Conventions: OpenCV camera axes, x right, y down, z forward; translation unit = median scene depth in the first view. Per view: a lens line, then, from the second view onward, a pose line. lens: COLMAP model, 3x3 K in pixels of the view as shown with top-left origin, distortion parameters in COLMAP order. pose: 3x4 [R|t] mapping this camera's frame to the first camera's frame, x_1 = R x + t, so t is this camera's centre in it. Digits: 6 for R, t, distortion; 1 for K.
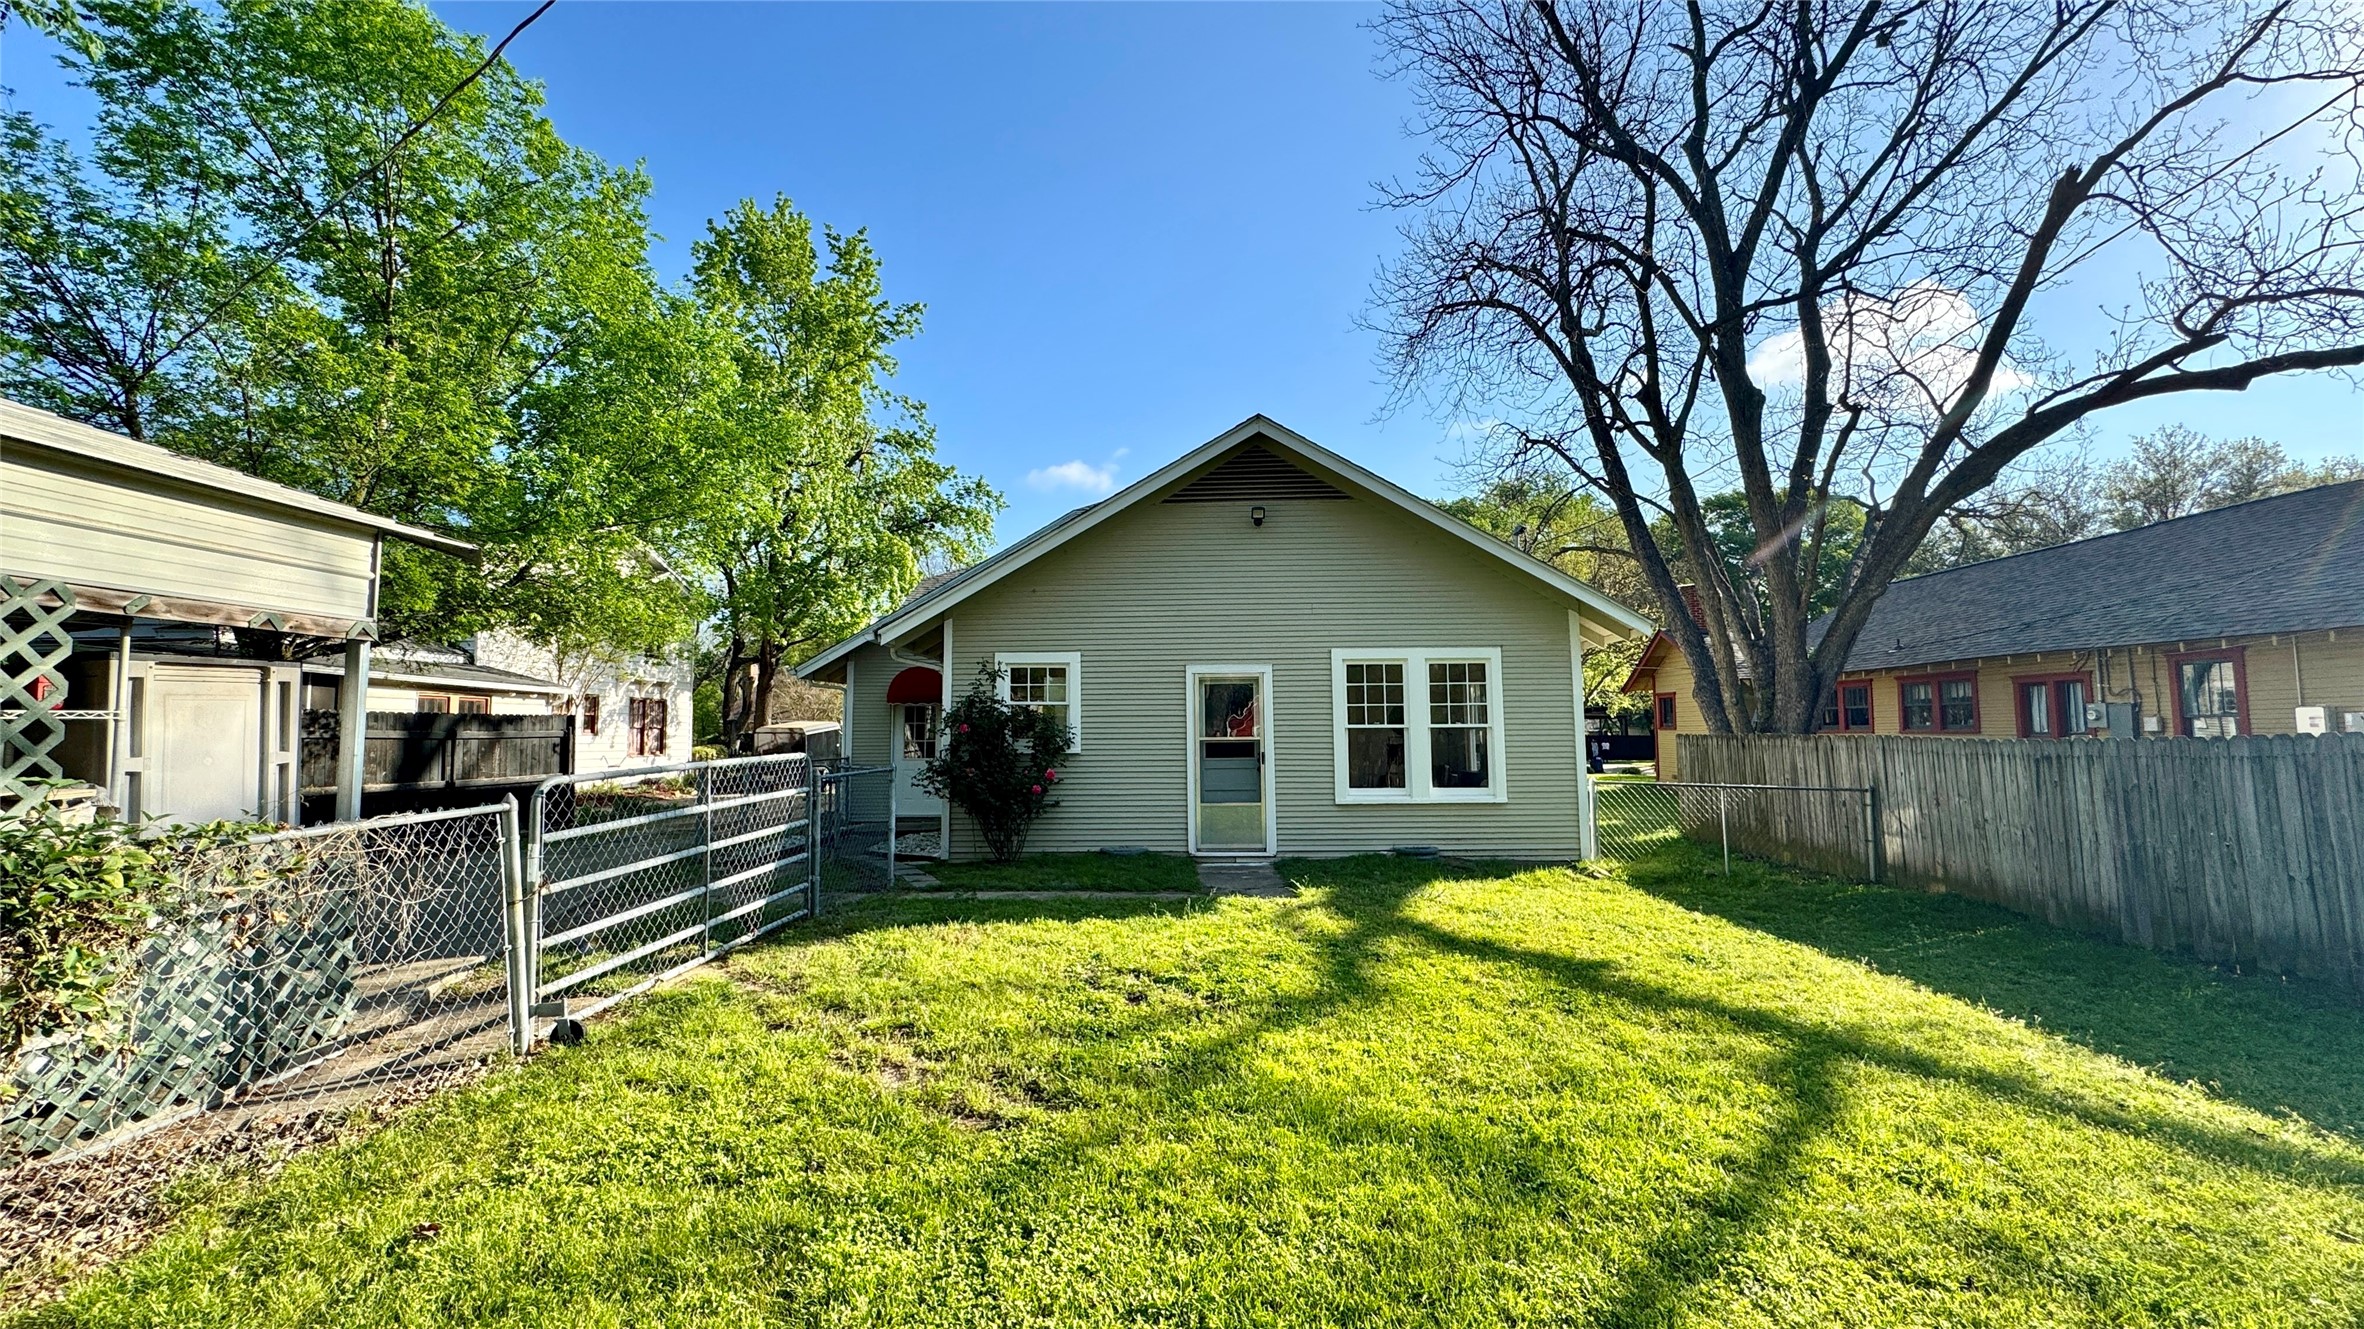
lens RADIAL K [[951.5, 0, 1171.4], [0, 951.5, 666.5], [0, 0, 1]] dist [-0.001137, -0.000048]
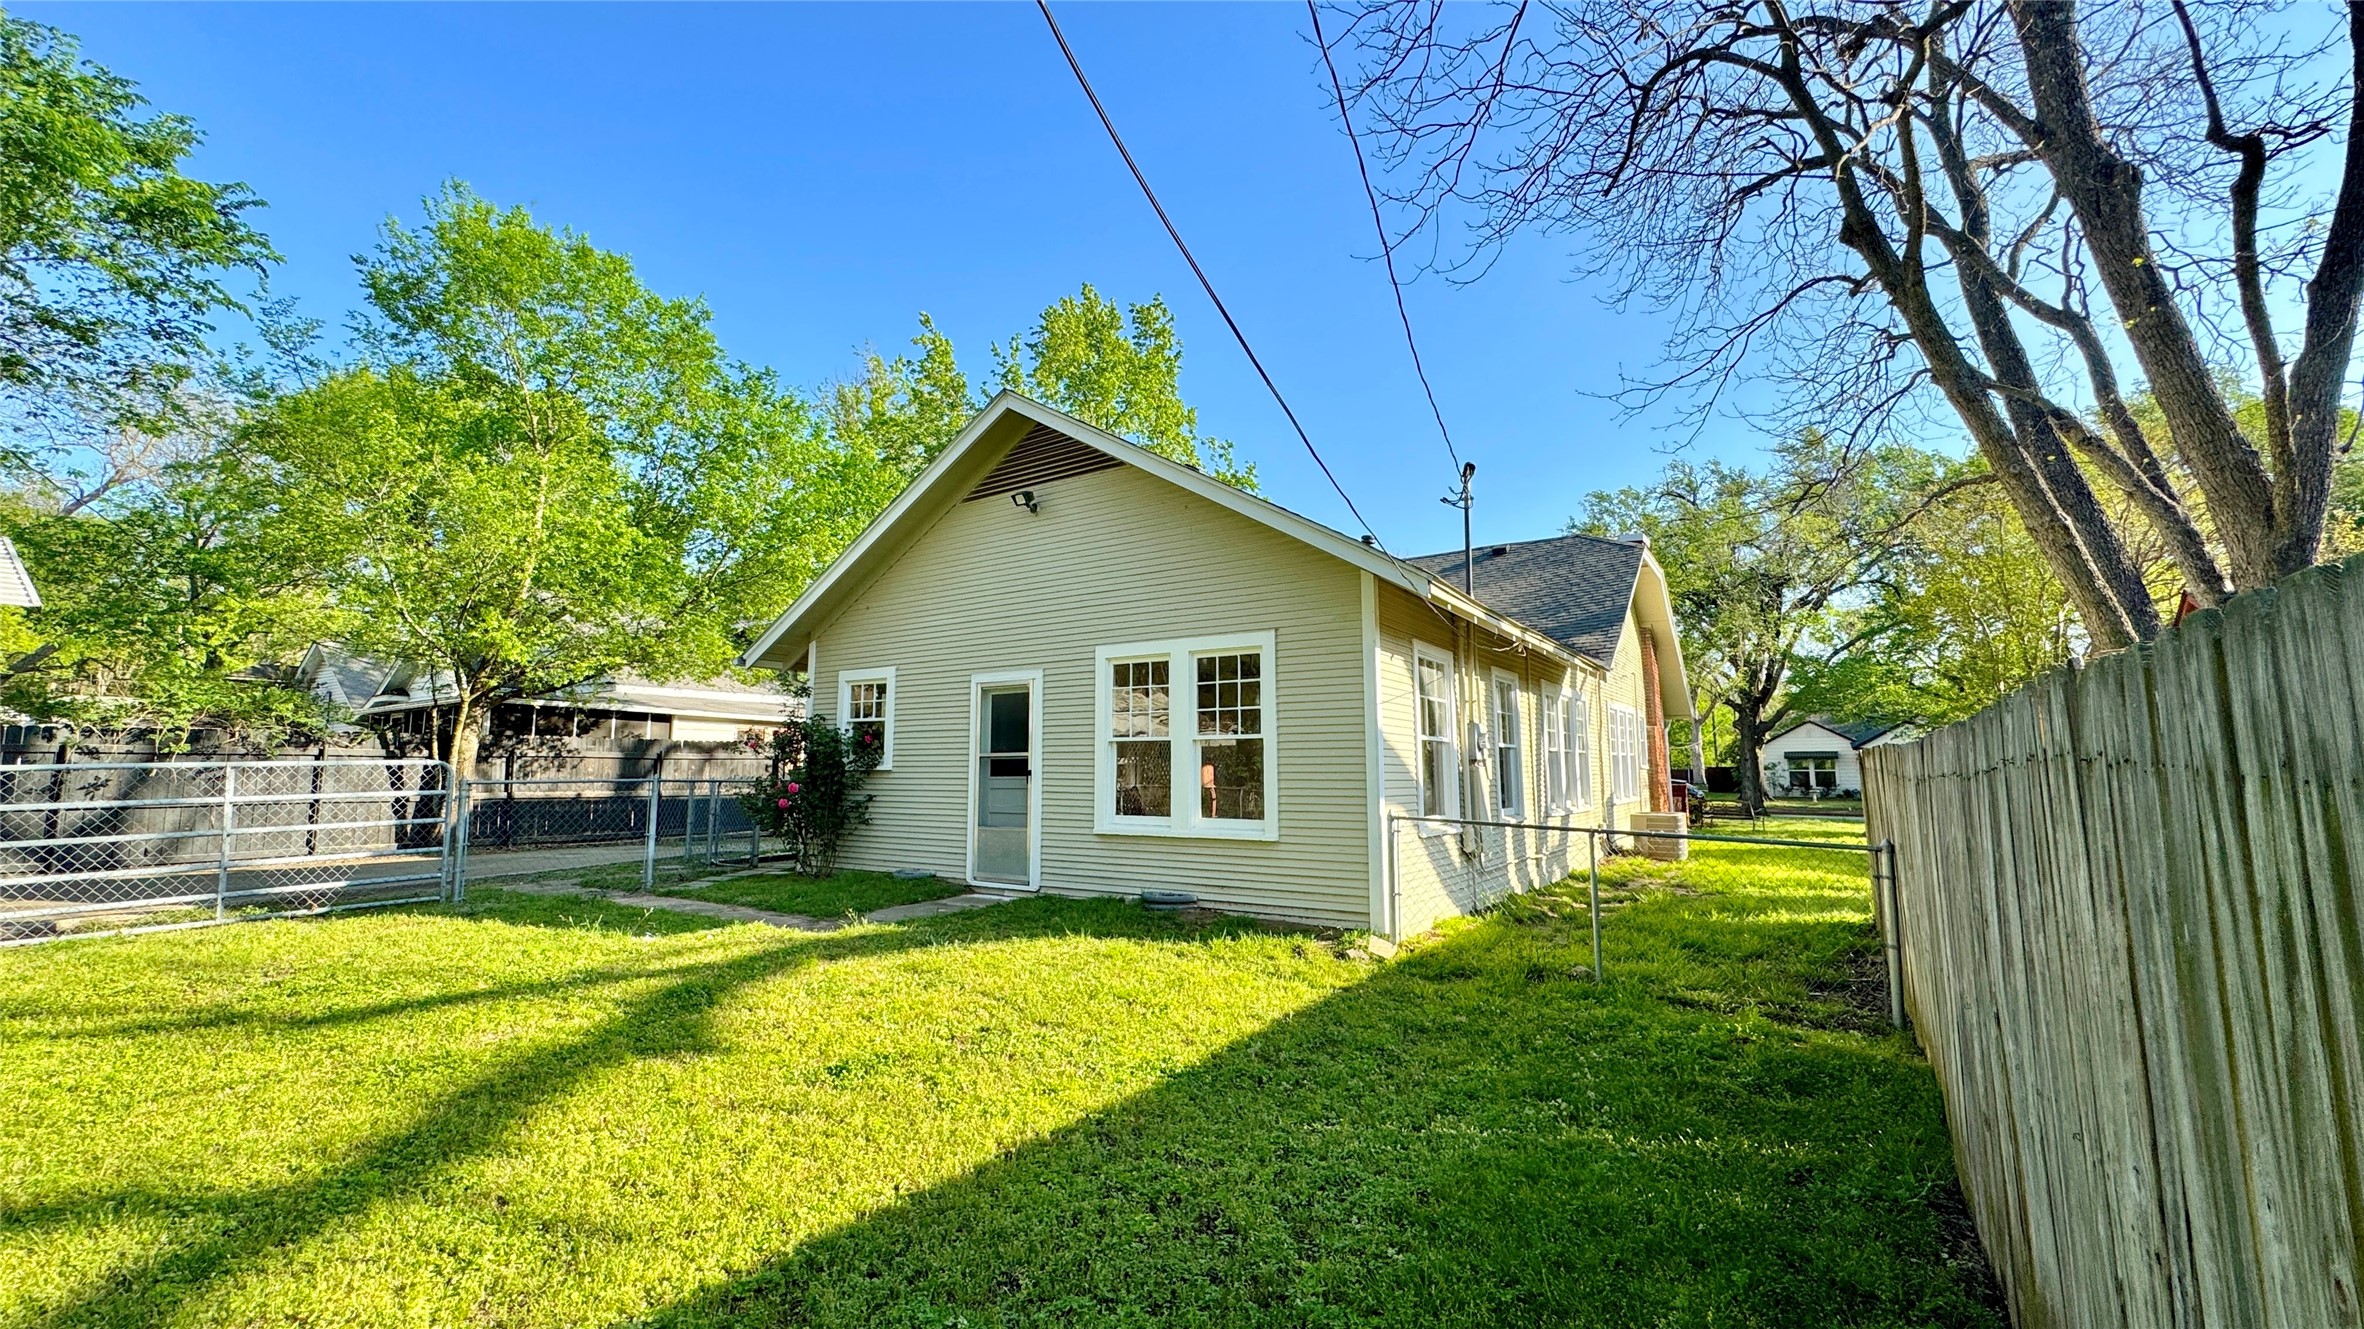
lens RADIAL K [[951.5, 0, 1187.1], [0, 951.5, 655.1], [0, 0, 1]] dist [-0.001137, -0.000048]
pose [[0.845944, -0.058997, -0.529998, 0.682025], [0.032813, 0.997737, -0.058690, 0.040261], [0.532261, 0.032258, 0.845966, 0.334717]]
